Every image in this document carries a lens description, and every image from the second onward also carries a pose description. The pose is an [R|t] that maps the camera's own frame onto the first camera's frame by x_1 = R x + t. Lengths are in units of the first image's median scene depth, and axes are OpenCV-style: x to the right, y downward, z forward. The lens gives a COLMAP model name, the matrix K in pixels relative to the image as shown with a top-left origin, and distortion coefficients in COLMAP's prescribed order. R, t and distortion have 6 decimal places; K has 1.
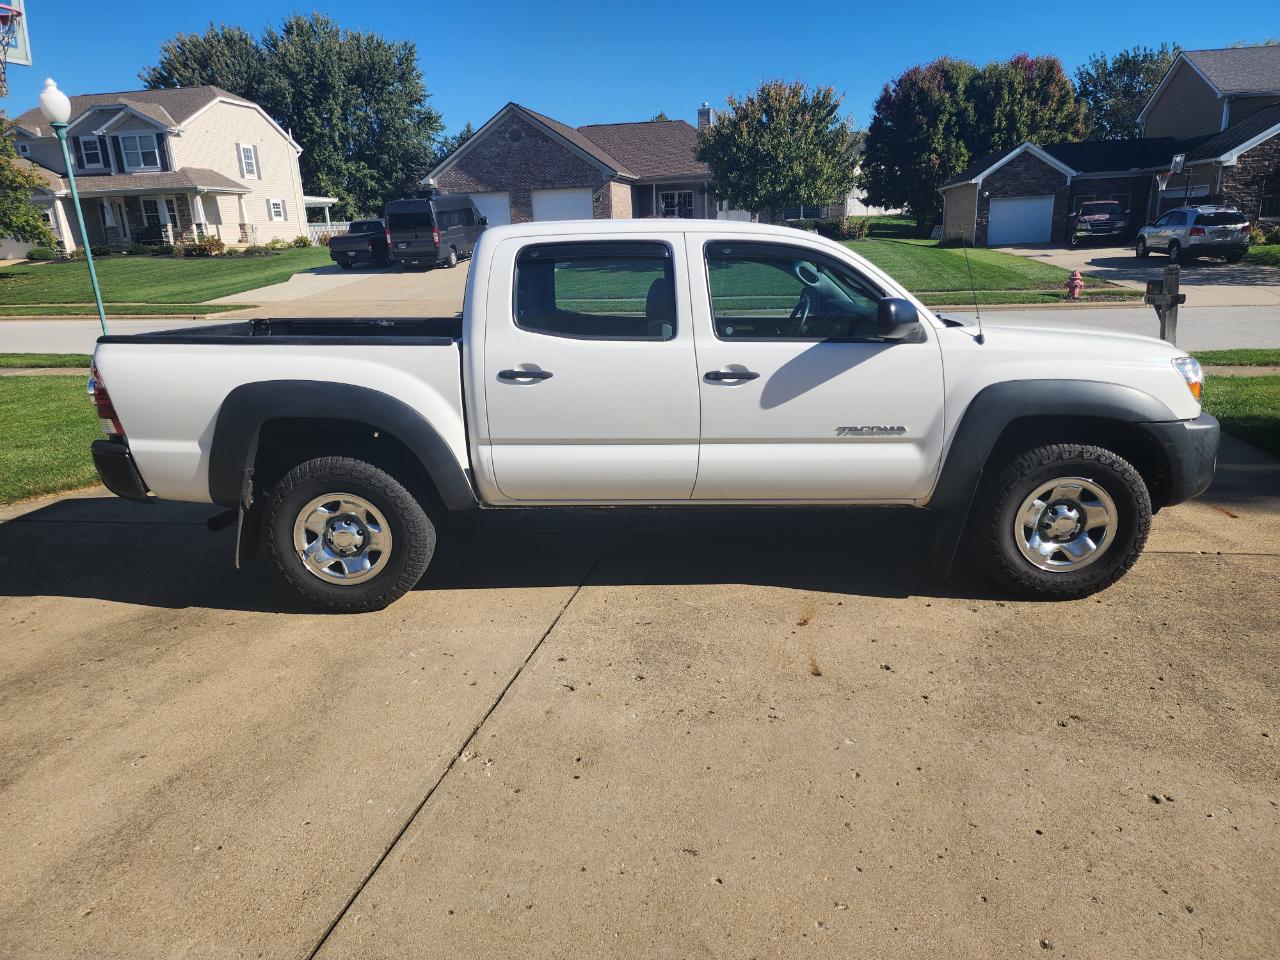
lens RADIAL K [[846.3, 0, 633.3], [0, 846.3, 479.1], [0, 0, 1]] dist [0.072205, -0.060275]
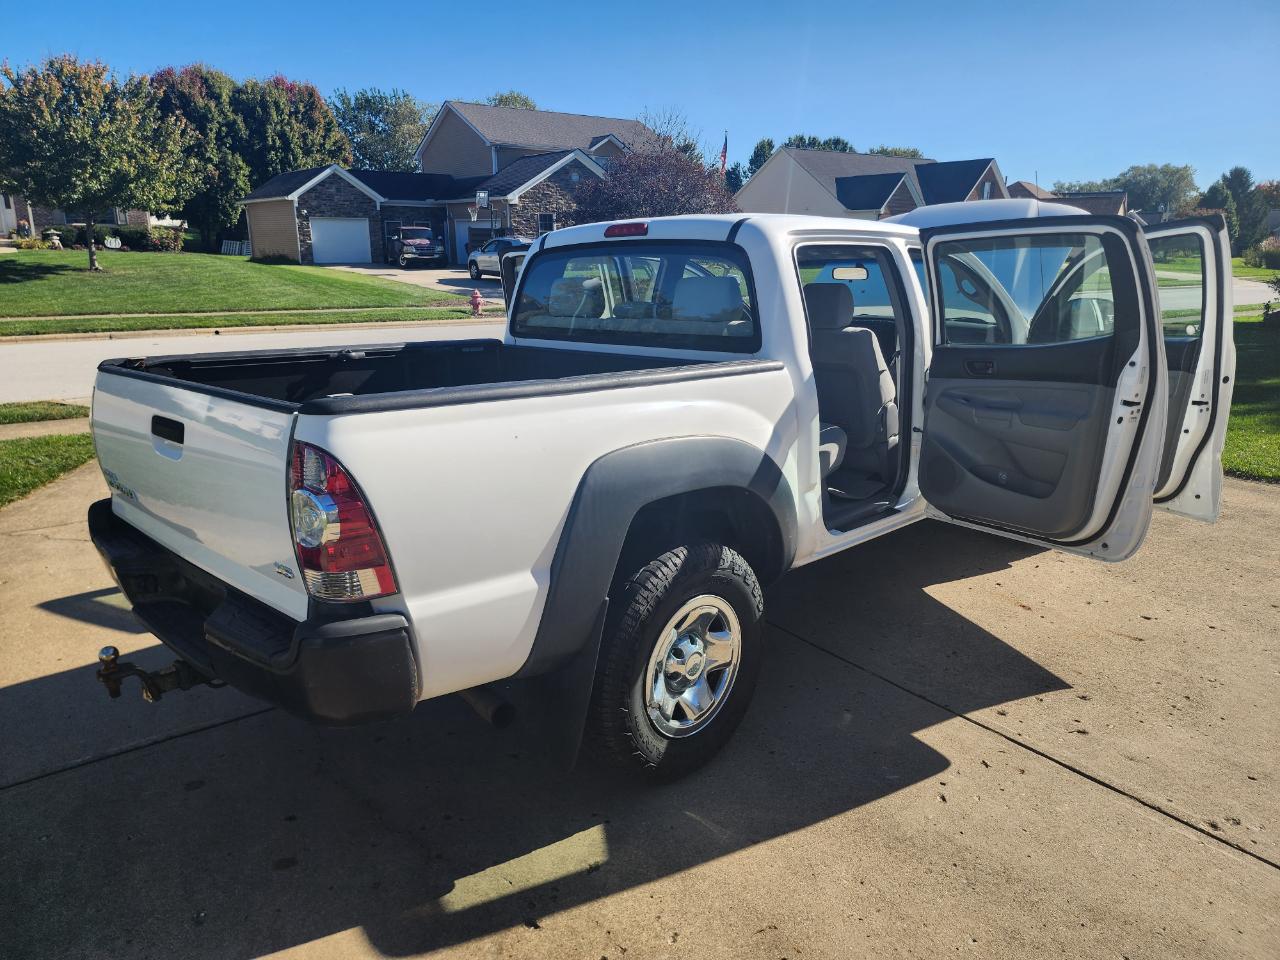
lens RADIAL K [[848.0, 0, 646.6], [0, 848.0, 478.0], [0, 0, 1]] dist [0.080247, -0.071527]
pose [[0.689628, -0.155231, 0.707331, -0.073040], [0.171247, 0.984009, 0.048989, -0.010278], [-0.703625, 0.087344, 0.705183, 0.047907]]
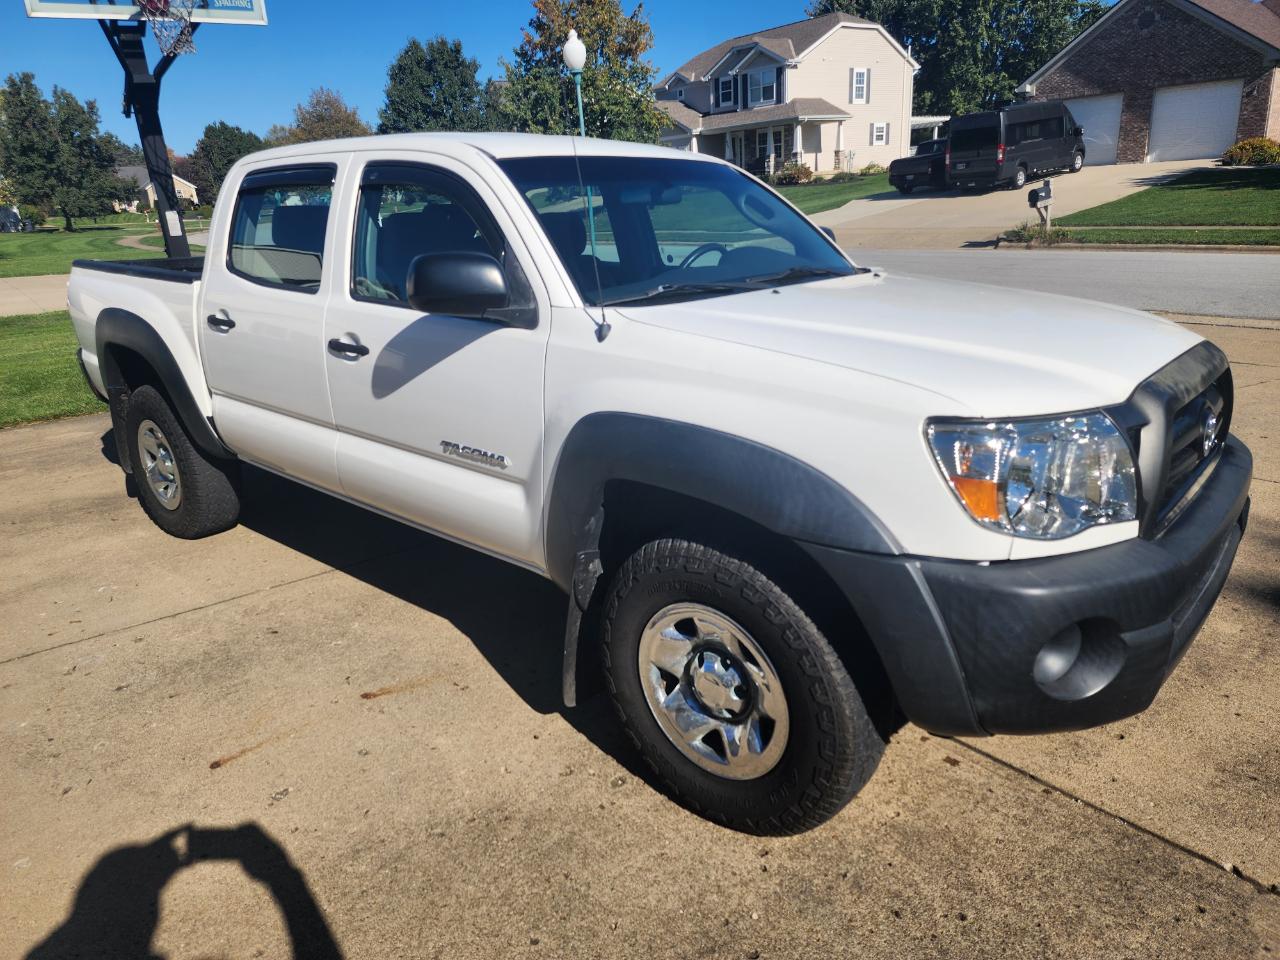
lens RADIAL K [[838.4, 0, 623.3], [0, 838.4, 483.2], [0, 0, 1]] dist [0.079413, -0.063624]
pose [[0.764554, 0.200754, -0.612498, 0.066244], [-0.146371, 0.979509, 0.138339, -0.012195], [0.627720, -0.016116, 0.778272, 0.048341]]
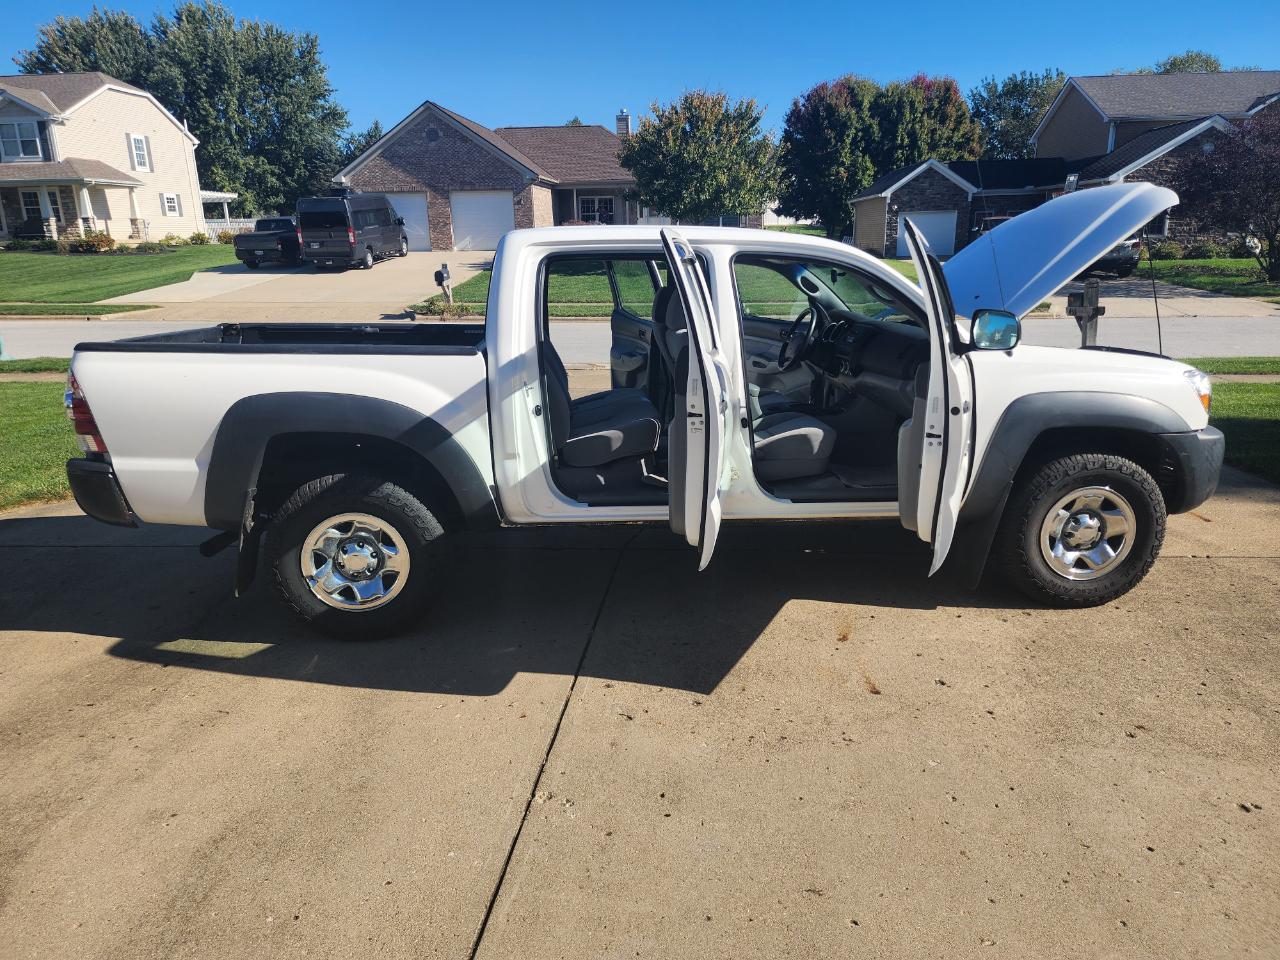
lens RADIAL K [[848.1, 0, 640.0], [0, 848.1, 480.0], [0, 0, 1]] dist [0.067996, -0.056523]
pose [[0.994095, -0.011093, 0.107942, -0.012086], [0.011644, 0.999922, -0.004476, -0.001085], [-0.107884, 0.005707, 0.994147, 0.003709]]
